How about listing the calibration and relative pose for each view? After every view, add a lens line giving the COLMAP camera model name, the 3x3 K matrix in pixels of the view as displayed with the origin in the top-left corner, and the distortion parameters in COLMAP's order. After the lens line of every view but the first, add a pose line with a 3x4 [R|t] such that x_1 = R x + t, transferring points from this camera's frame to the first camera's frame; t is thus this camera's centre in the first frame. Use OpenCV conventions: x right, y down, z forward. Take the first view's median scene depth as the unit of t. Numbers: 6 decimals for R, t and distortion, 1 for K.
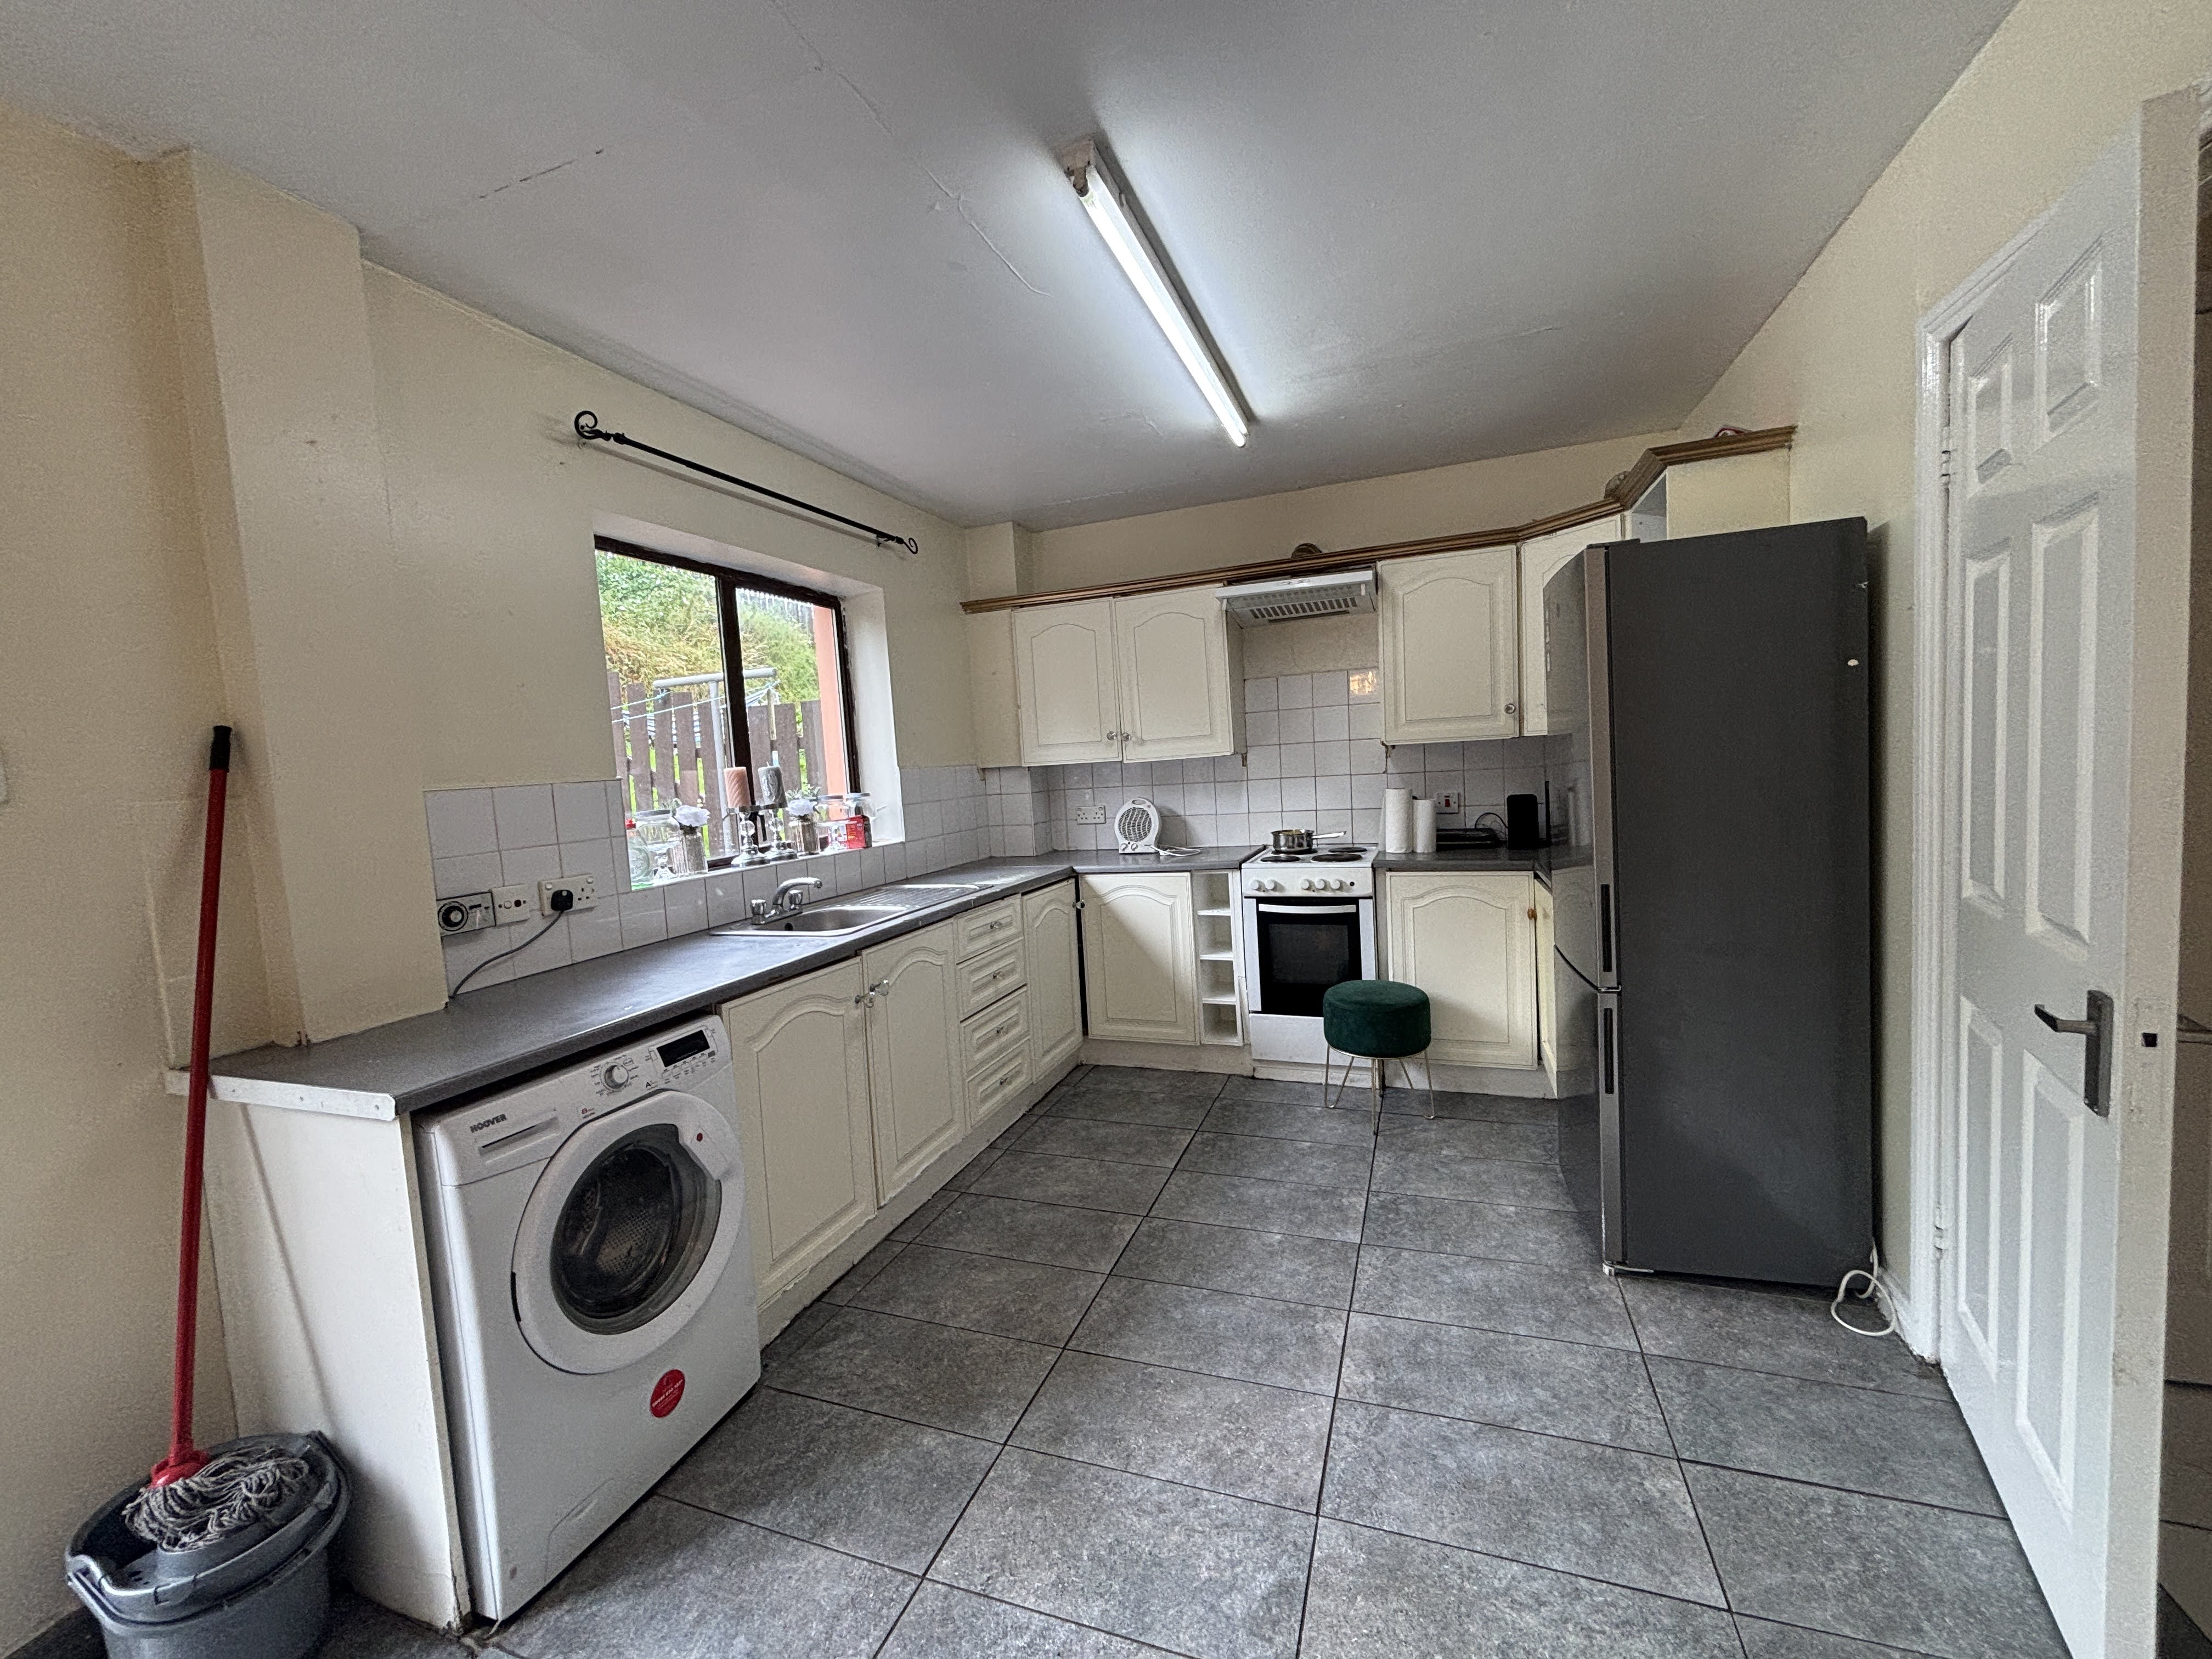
lens RADIAL K [[888.9, 0, 1105.6], [0, 888.9, 832.7], [0, 0, 1]] dist [0.000547, -0.001841]
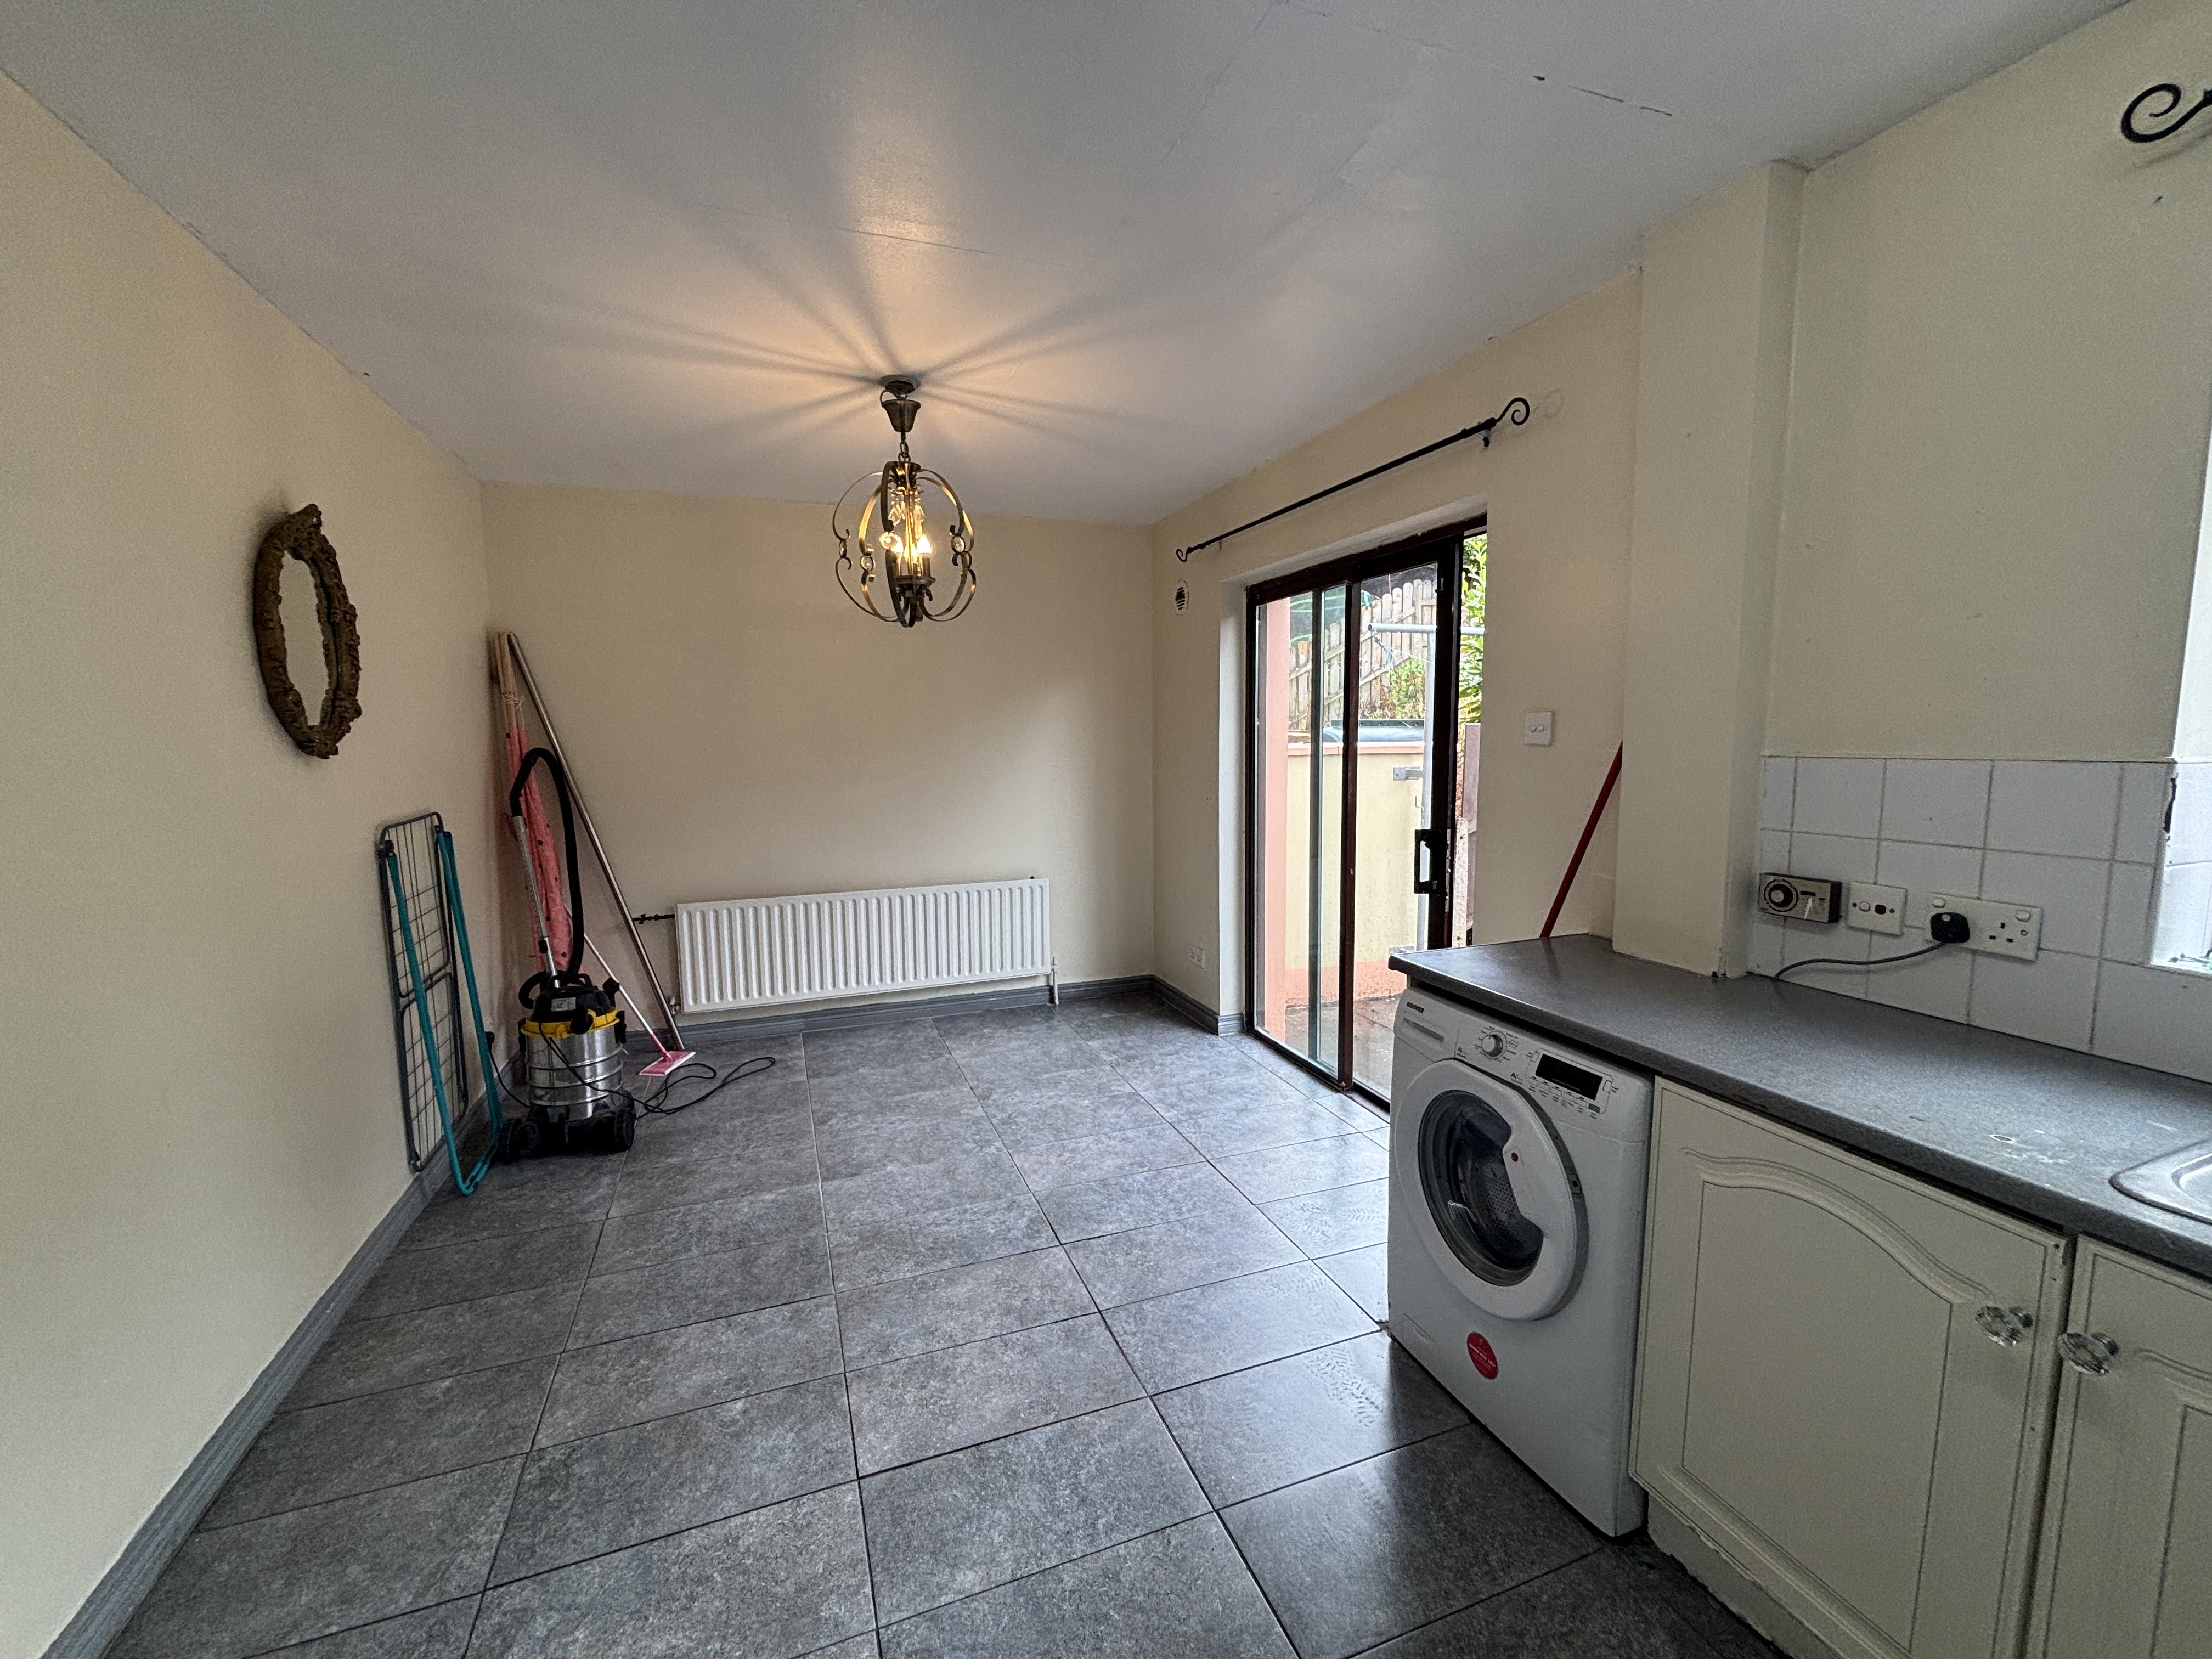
lens RADIAL K [[888.9, 0, 1102.6], [0, 888.9, 827.6], [0, 0, 1]] dist [0.000547, -0.001841]
pose [[-0.755327, 0.142385, -0.639694, 0.371184], [0.007488, 0.977924, 0.208827, -0.171684], [0.655306, 0.152942, -0.739718, 1.213016]]
